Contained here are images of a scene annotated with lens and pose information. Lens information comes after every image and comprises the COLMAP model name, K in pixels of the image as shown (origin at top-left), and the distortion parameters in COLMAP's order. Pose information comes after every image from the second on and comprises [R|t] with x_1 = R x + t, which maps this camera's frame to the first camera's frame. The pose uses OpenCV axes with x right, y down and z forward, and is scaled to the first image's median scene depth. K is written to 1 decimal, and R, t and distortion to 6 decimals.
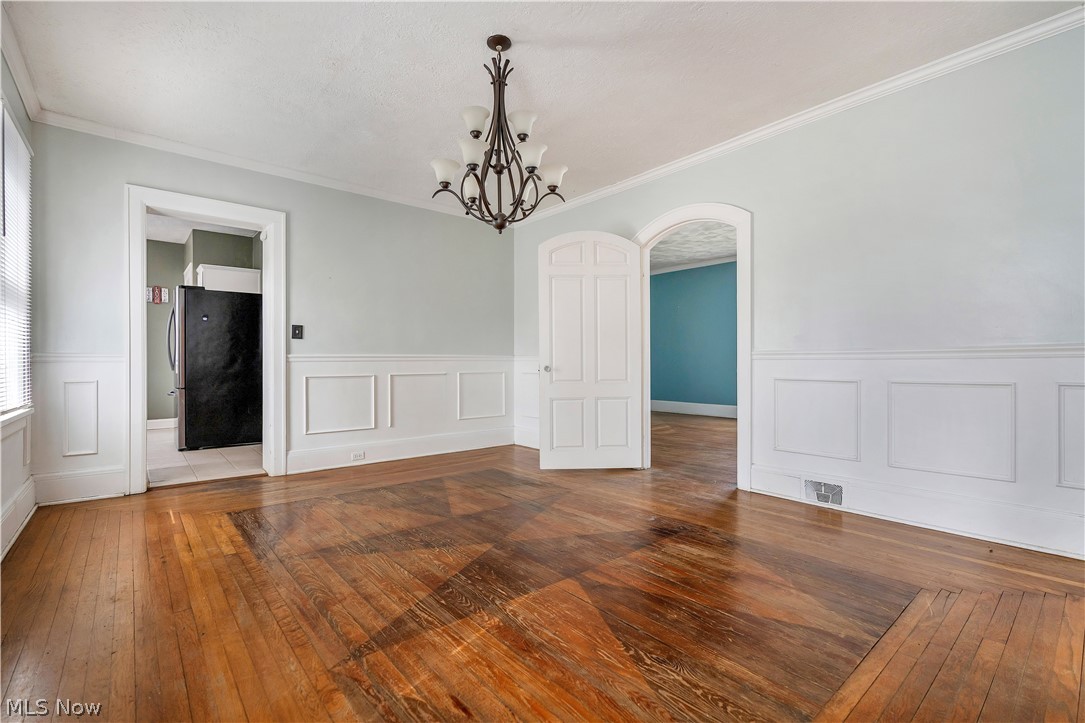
lens RADIAL K [[494.9, 0, 548.9], [0, 494.9, 359.5], [0, 0, 1]] dist [-0.007562, 0.002221]
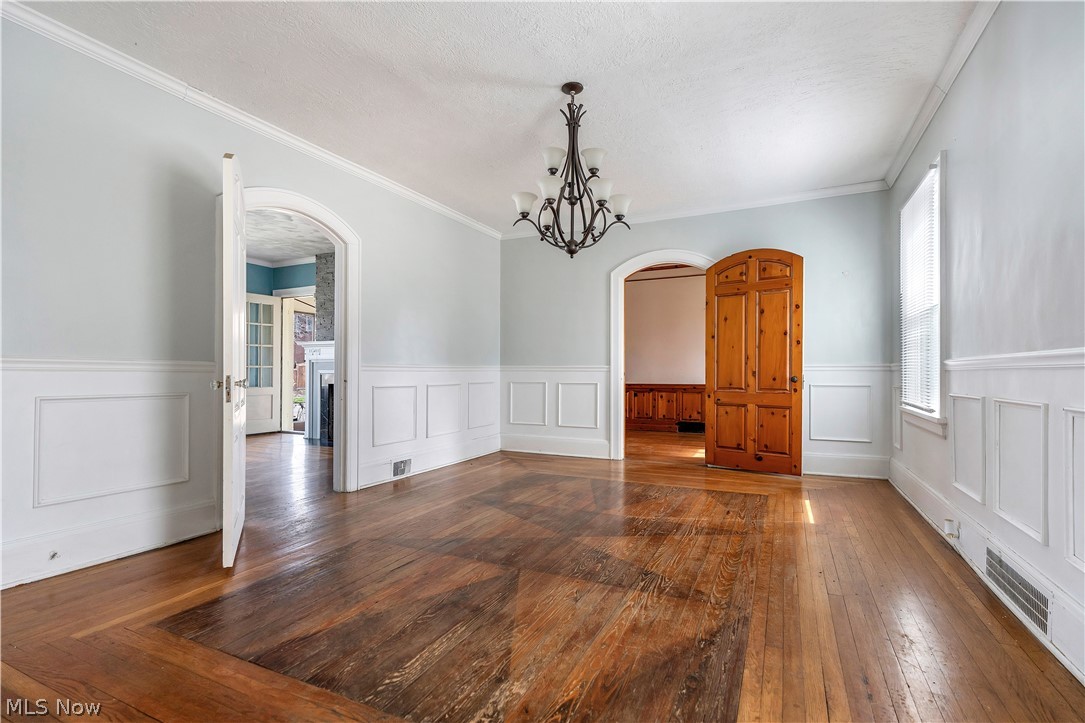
lens RADIAL K [[494.9, 0, 548.8], [0, 494.9, 366.5], [0, 0, 1]] dist [-0.007562, 0.002221]
pose [[-0.405429, 0.014577, 0.914010, -1.082591], [-0.002920, 0.999847, -0.017241, 0.011670], [-0.914122, -0.009658, -0.405324, 1.472144]]
